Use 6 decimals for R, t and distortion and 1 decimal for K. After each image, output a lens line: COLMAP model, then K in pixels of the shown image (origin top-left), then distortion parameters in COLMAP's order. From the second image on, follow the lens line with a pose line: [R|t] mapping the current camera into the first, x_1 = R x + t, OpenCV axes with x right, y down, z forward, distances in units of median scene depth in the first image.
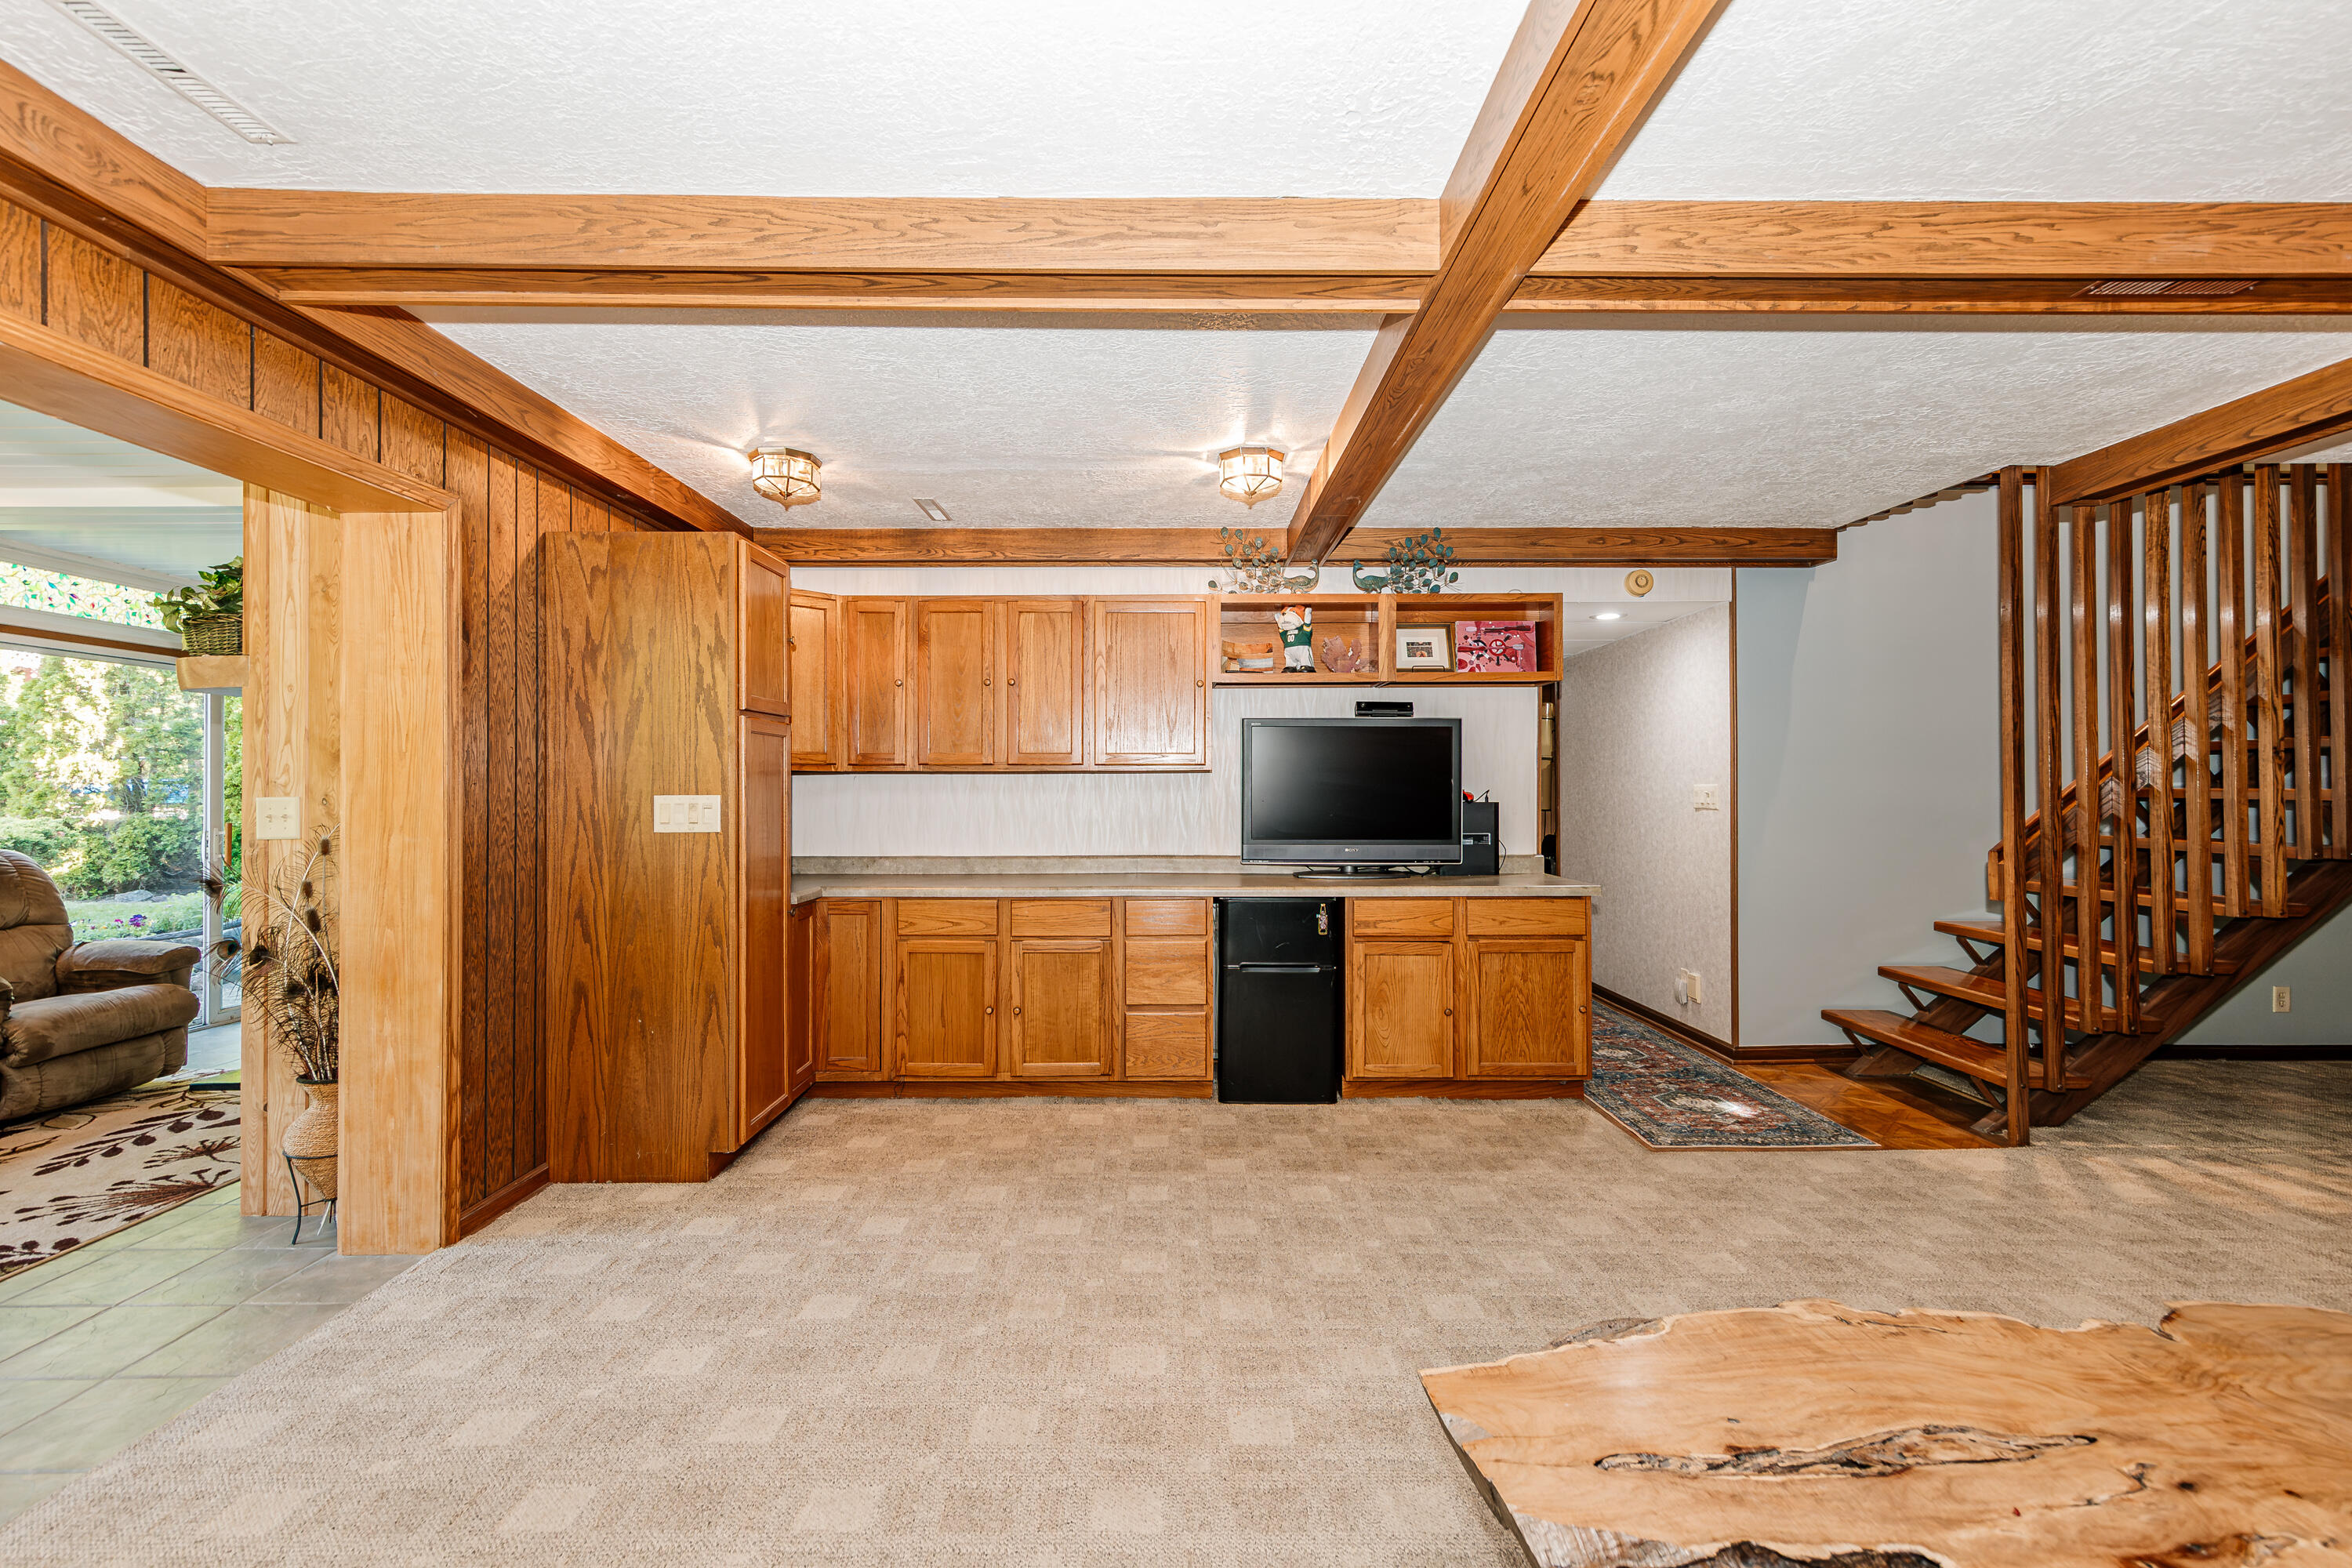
lens RADIAL K [[1014.2, 0, 1127.3], [0, 1014.2, 778.4], [0, 0, 1]] dist [0.004346, 0.000262]
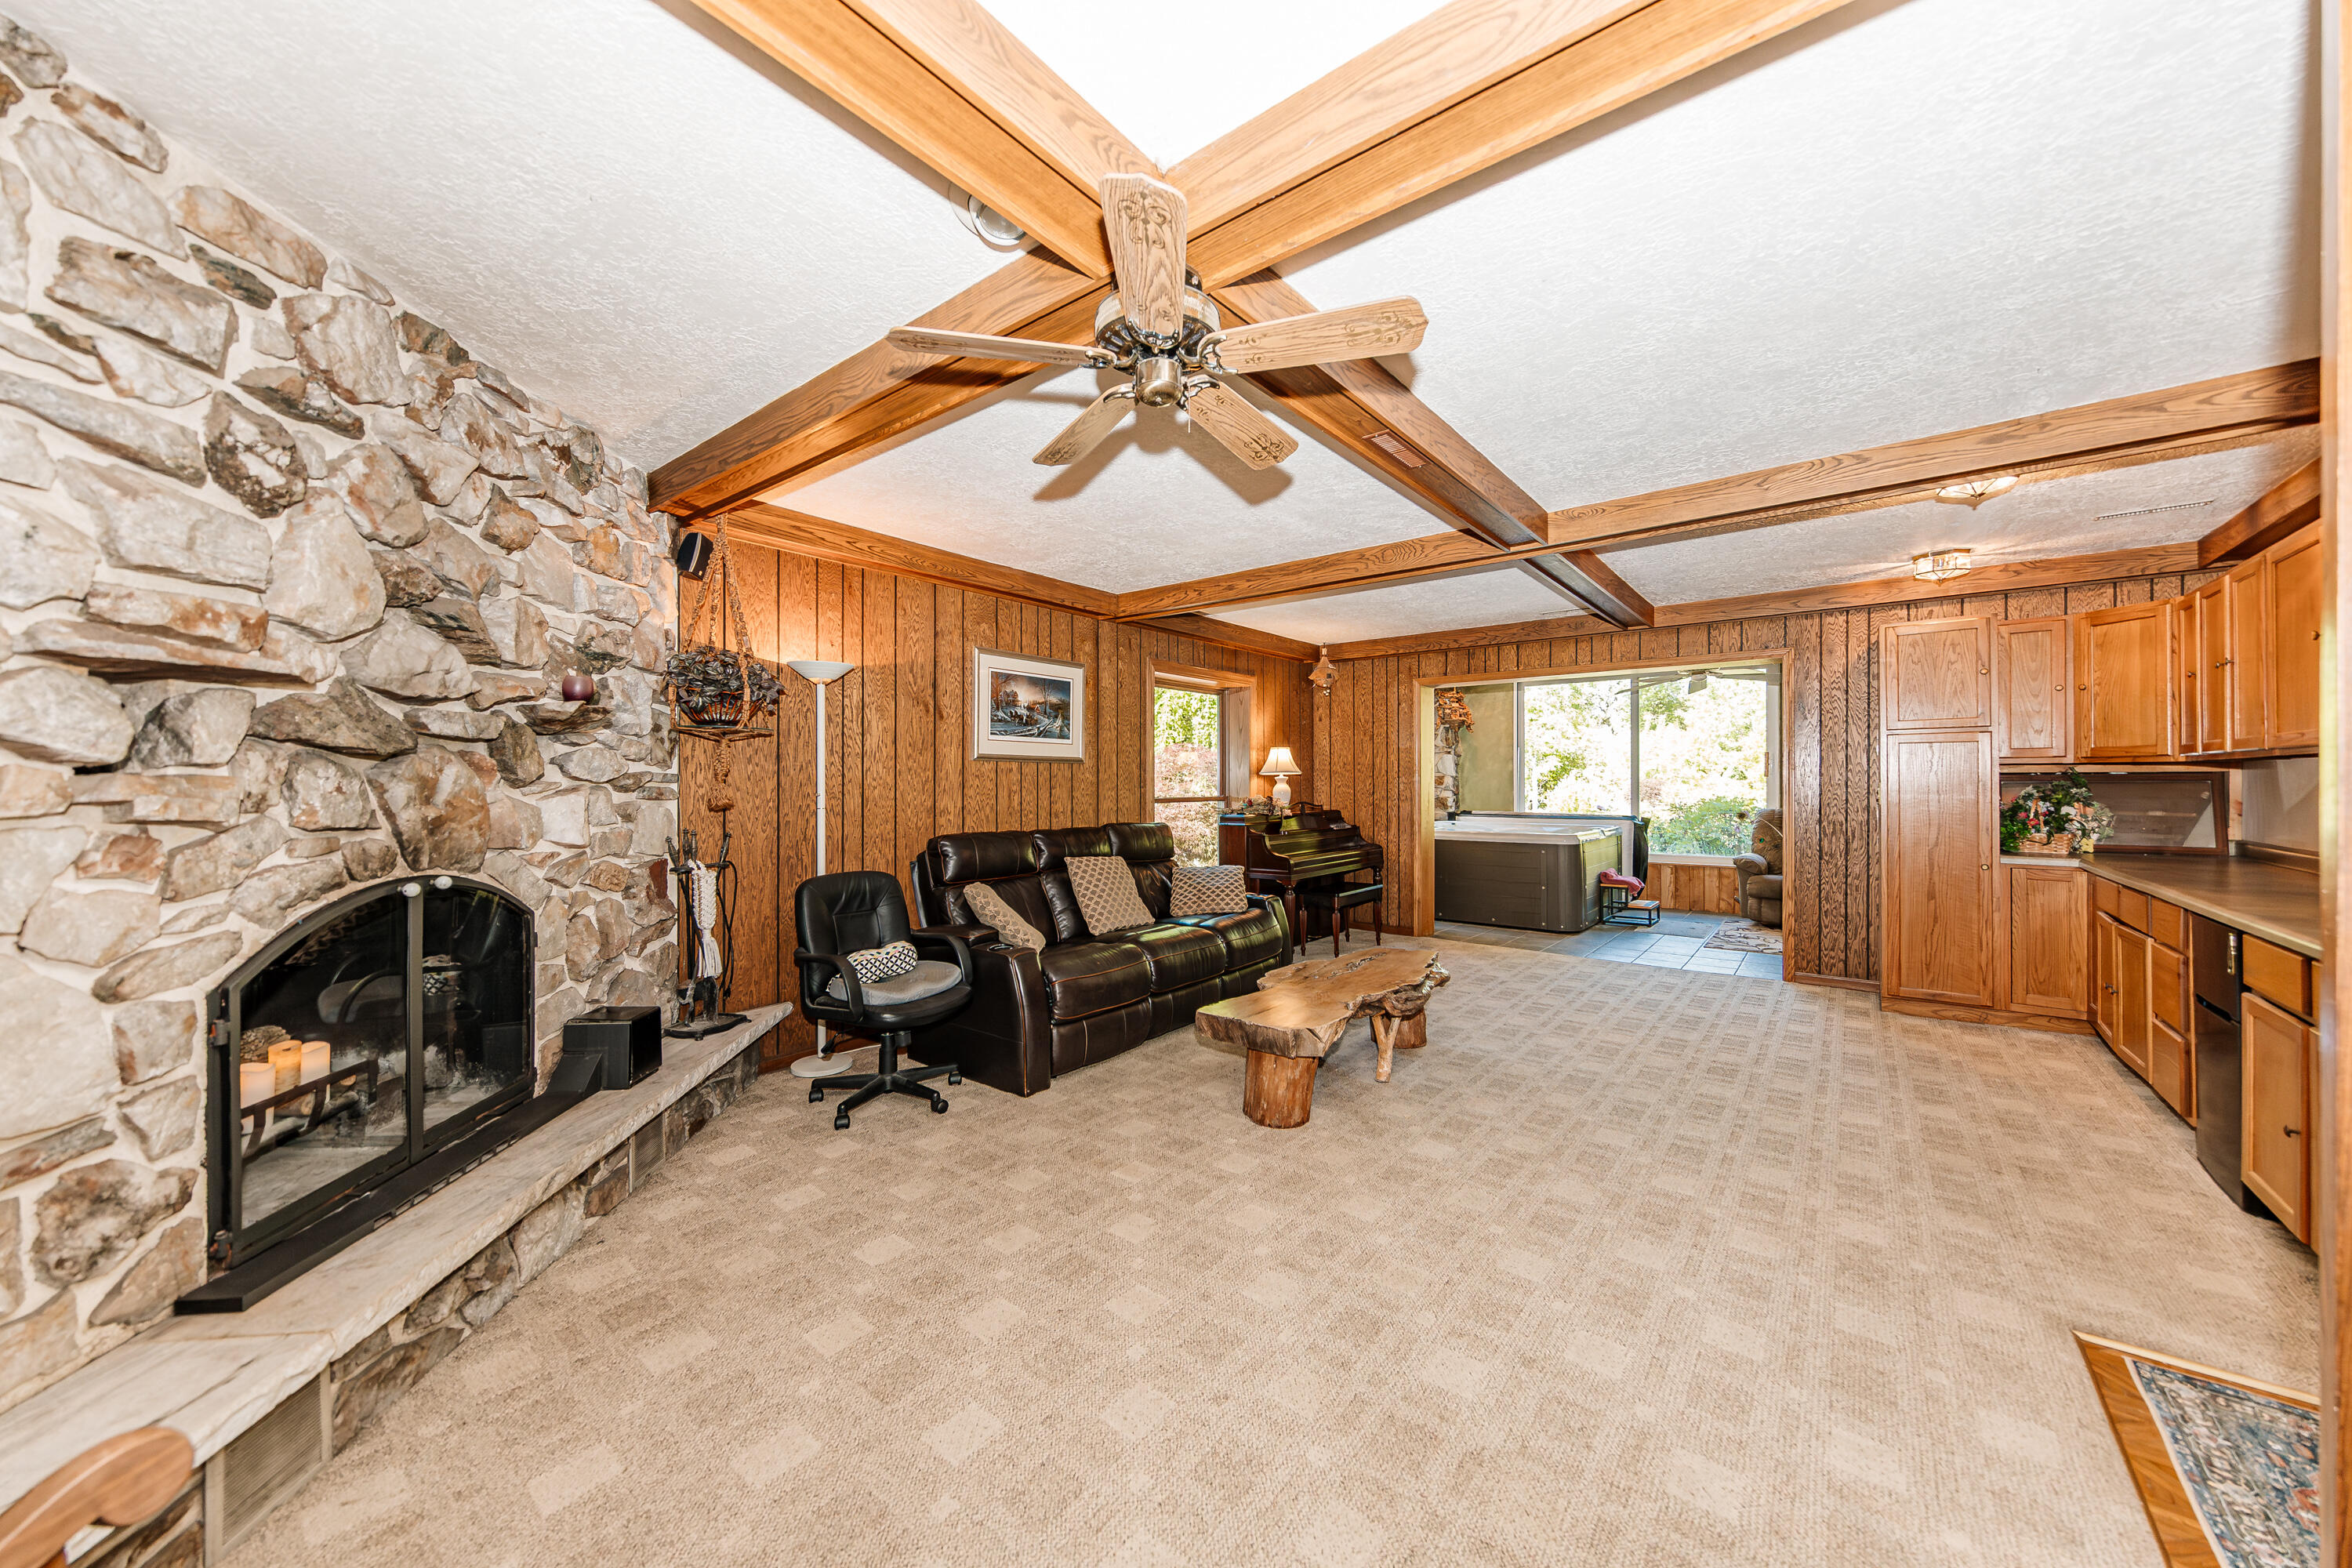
lens RADIAL K [[820.3, 0, 1157.4], [0, 820.3, 772.3], [0, 0, 1]] dist [-0.000205, -0.000090]
pose [[-0.649307, -0.006659, -0.760498, 1.151340], [0.012255, 0.999740, -0.019217, 0.009275], [0.760428, -0.021798, -0.649056, 0.798623]]
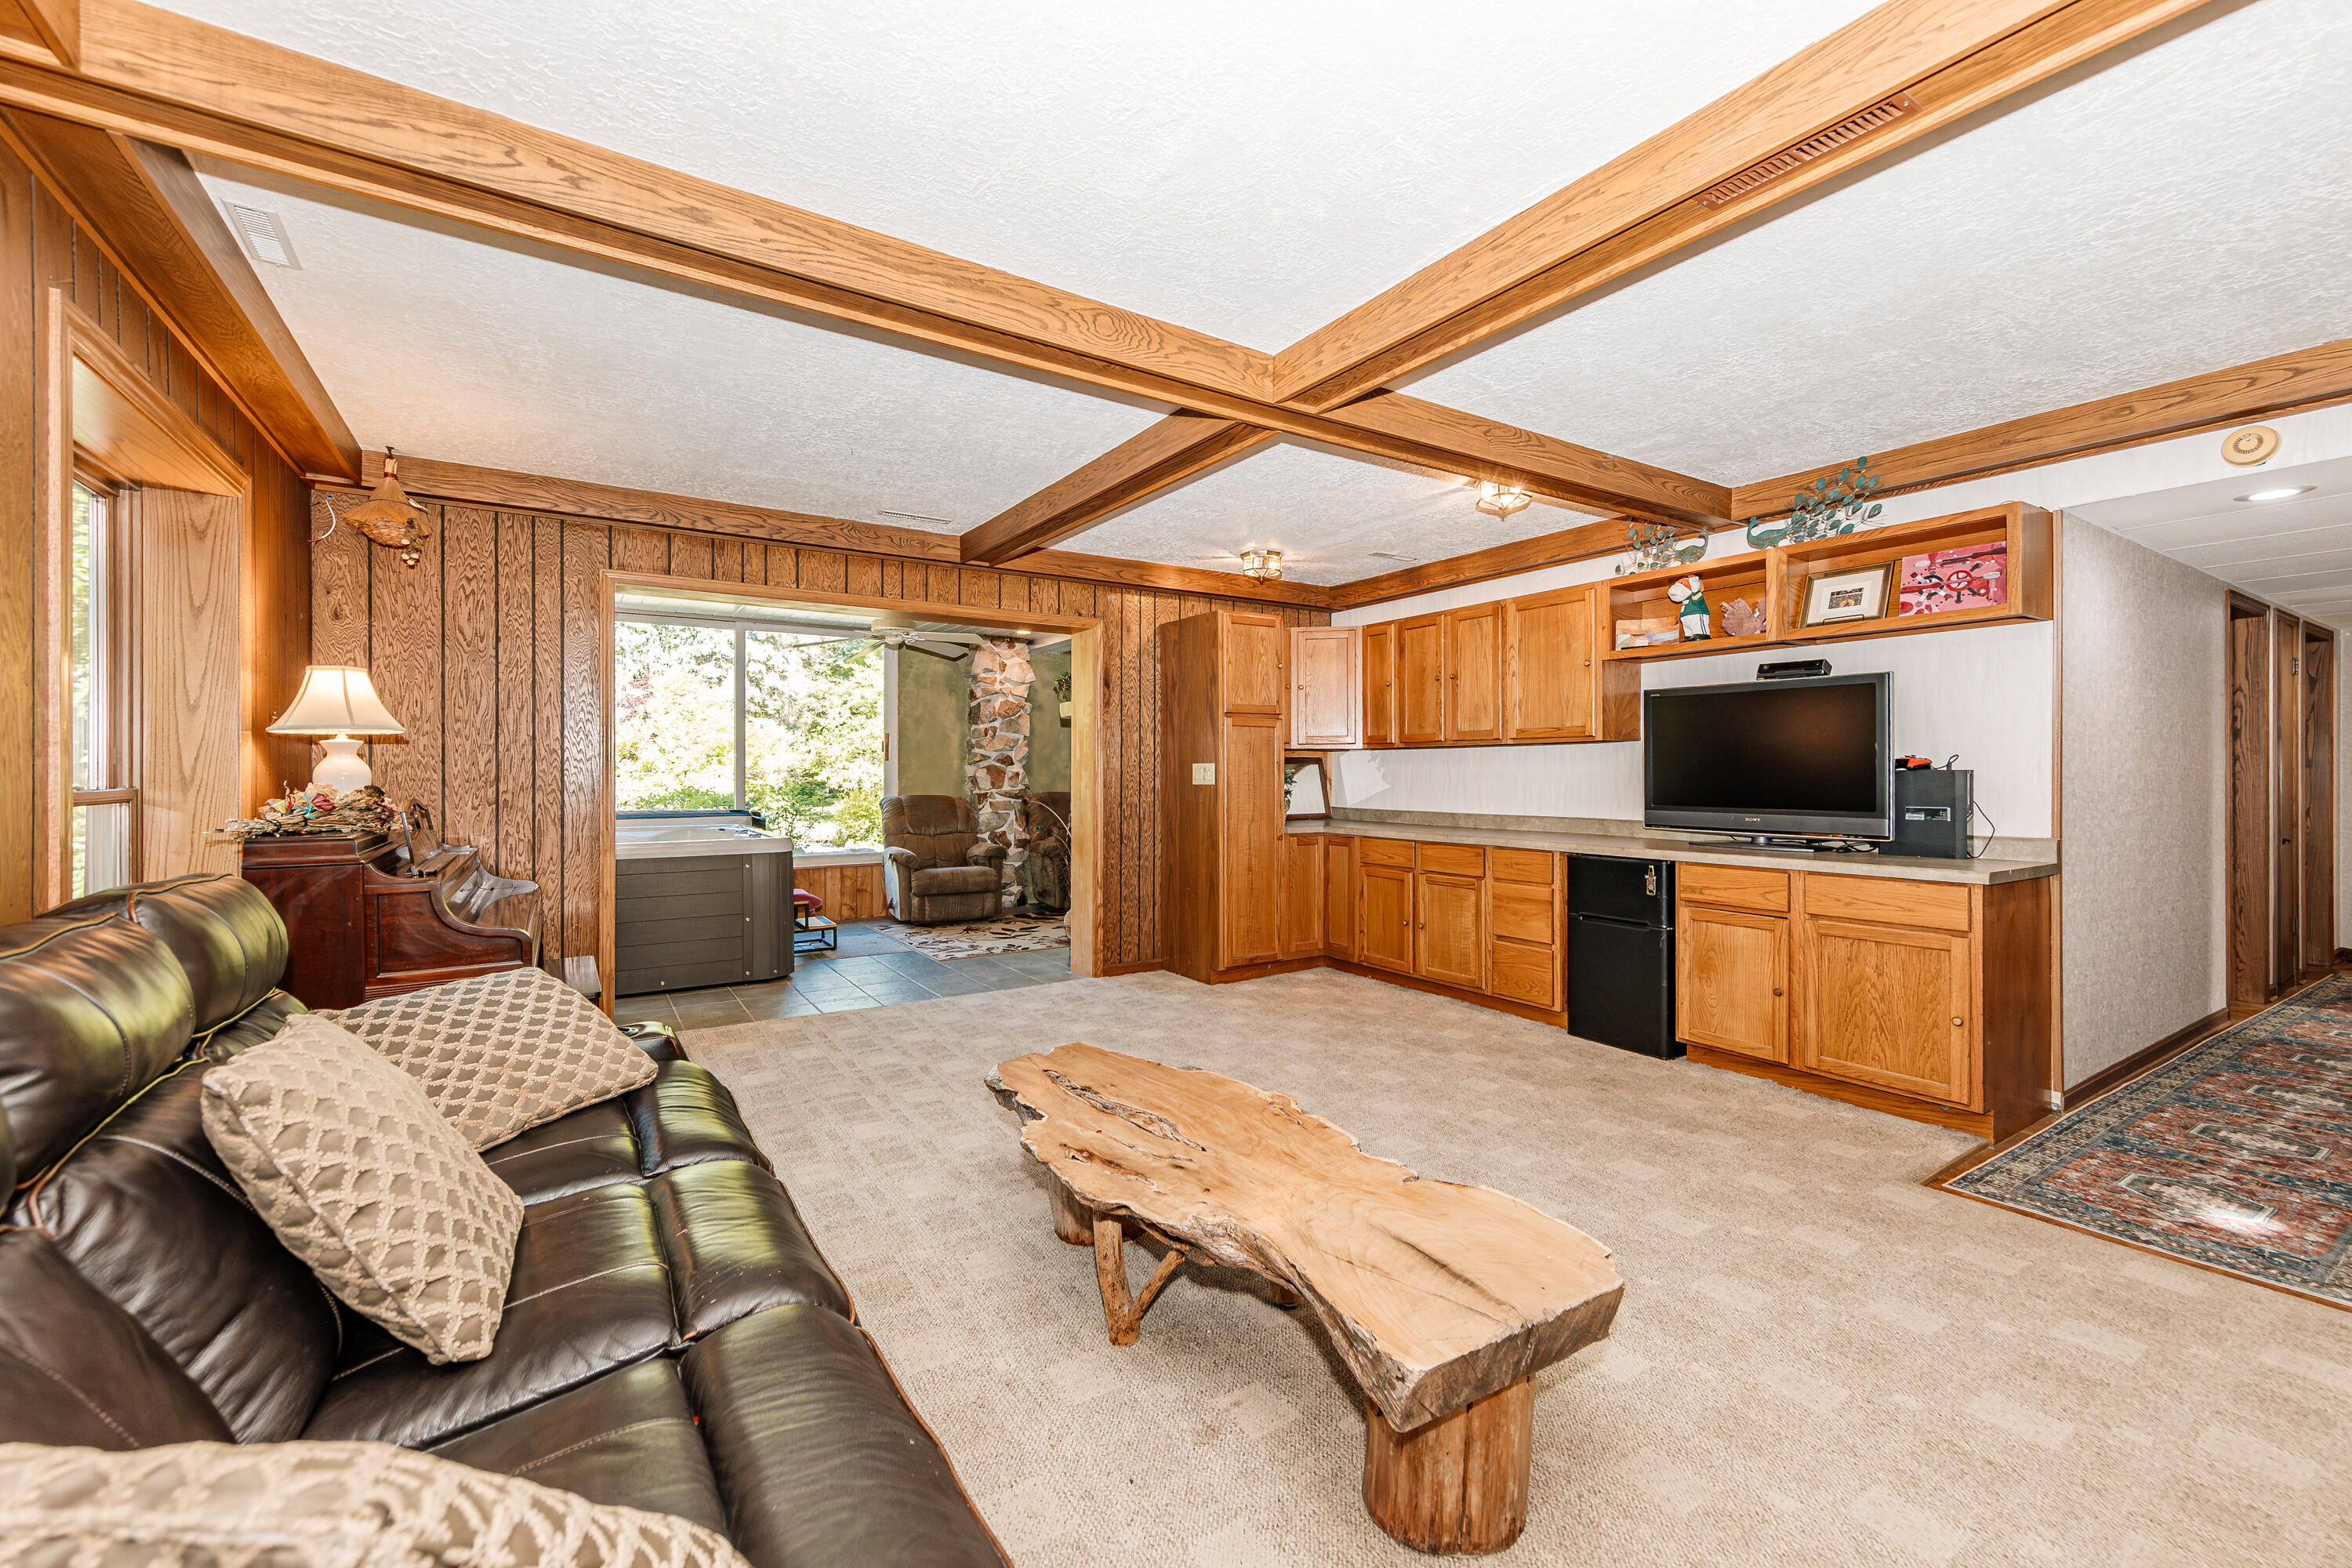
lens RADIAL K [[934.7, 0, 1163.9], [0, 934.7, 771.2], [0, 0, 1]] dist [0.002724, -0.000312]
pose [[0.537901, 0.000275, -0.843008, 0.735221], [0.008038, 0.999953, 0.005455, 0.016931], [0.842969, -0.009710, 0.537874, 0.059041]]
